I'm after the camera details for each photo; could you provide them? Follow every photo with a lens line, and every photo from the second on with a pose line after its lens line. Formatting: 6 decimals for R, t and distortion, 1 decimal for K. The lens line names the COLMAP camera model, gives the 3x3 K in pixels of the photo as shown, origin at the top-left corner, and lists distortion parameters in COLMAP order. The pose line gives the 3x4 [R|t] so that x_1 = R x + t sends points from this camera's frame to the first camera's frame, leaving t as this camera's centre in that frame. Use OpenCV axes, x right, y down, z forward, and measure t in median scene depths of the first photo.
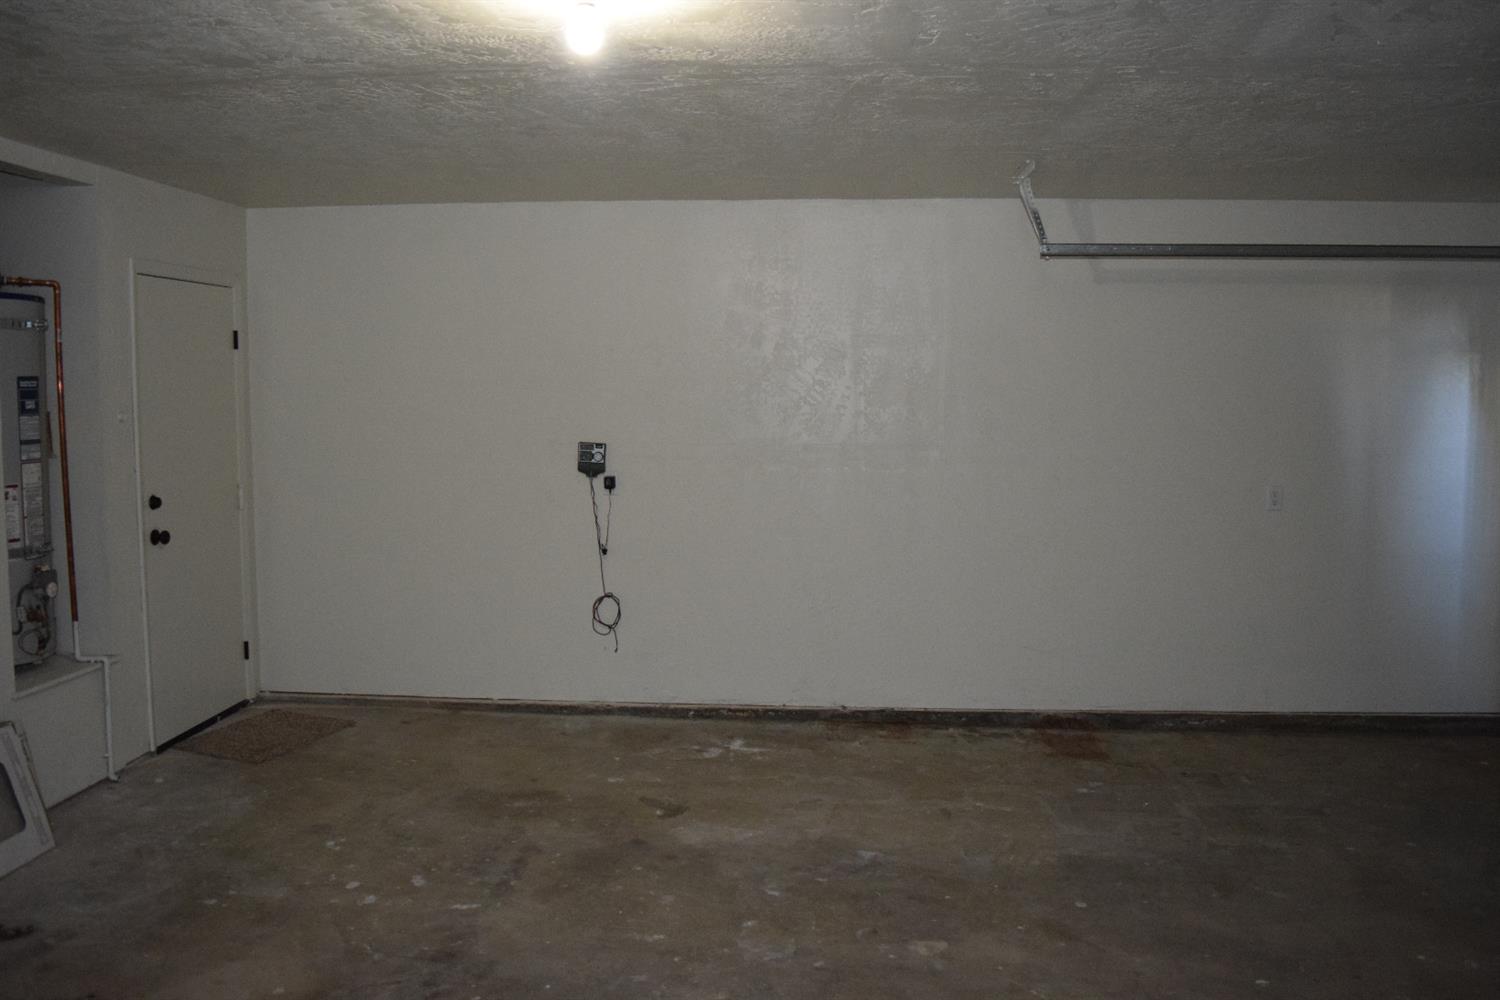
lens RADIAL K [[1193.0, 0, 750.0], [0, 1193.0, 500.0], [0, 0, 1]] dist [-0.075099, -0.003954]
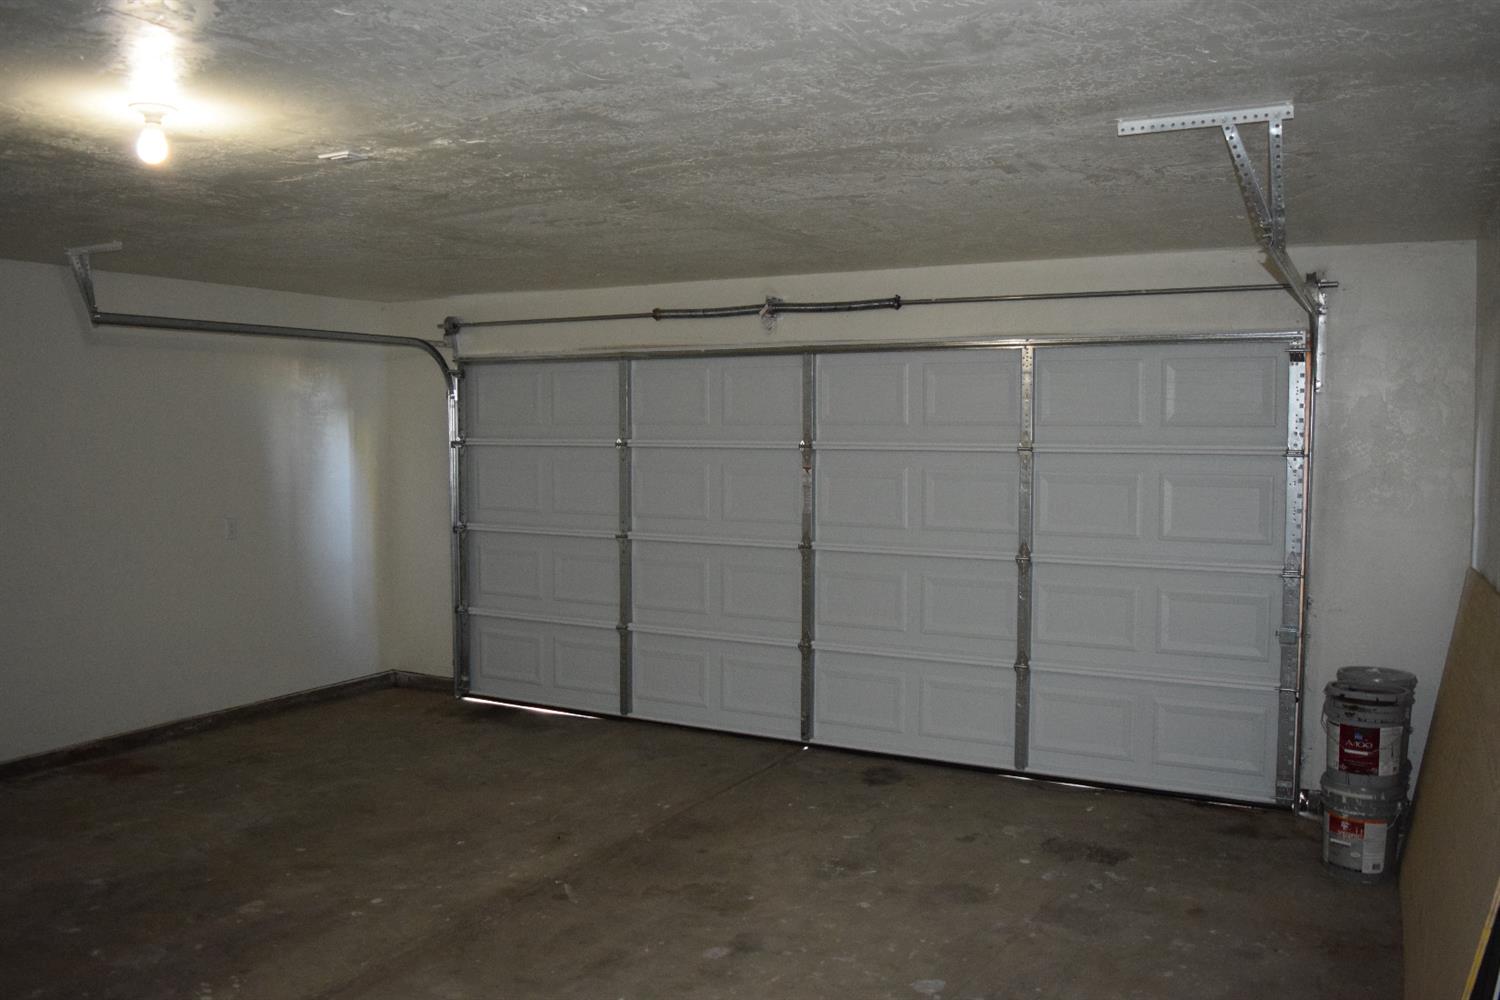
lens RADIAL K [[1193.0, 0, 750.0], [0, 1193.0, 500.0], [0, 0, 1]] dist [-0.075099, -0.003954]
pose [[0.414433, -0.054840, 0.908426, -0.488199], [0.087062, 0.995994, 0.020408, -0.010117], [-0.905906, 0.070632, 0.417547, 0.008994]]
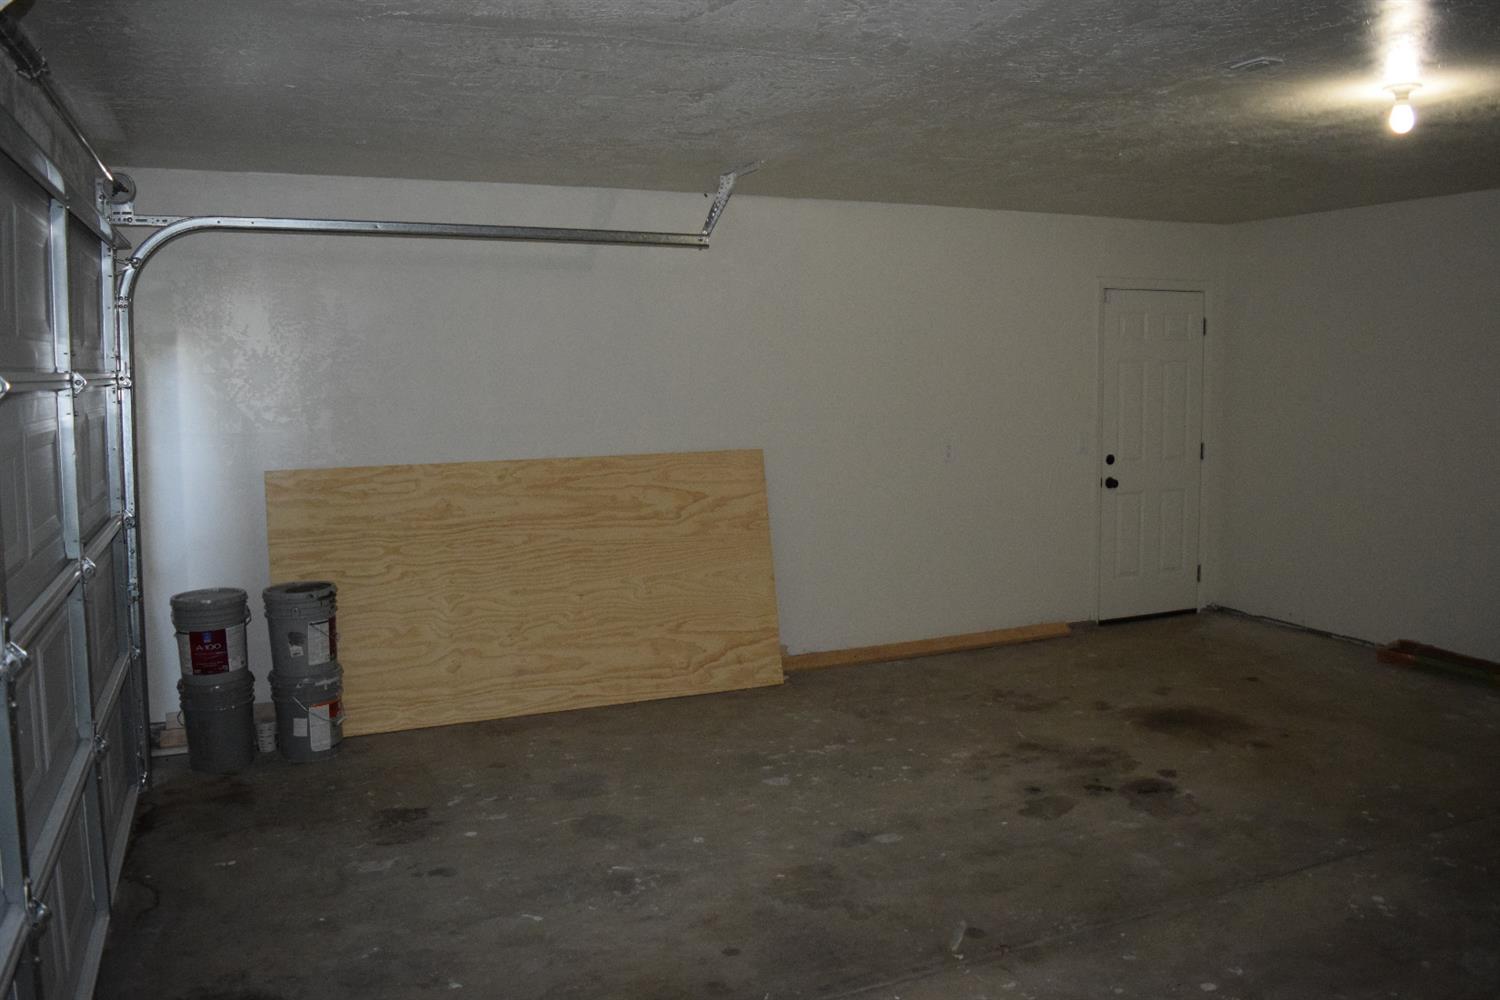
lens RADIAL K [[1193.0, 0, 750.0], [0, 1193.0, 500.0], [0, 0, 1]] dist [-0.075099, -0.003954]
pose [[-0.890872, 0.054343, -0.450993, 0.595933], [-0.038485, 0.980220, 0.194134, -0.087221], [0.452622, 0.190305, -0.871159, 0.971165]]
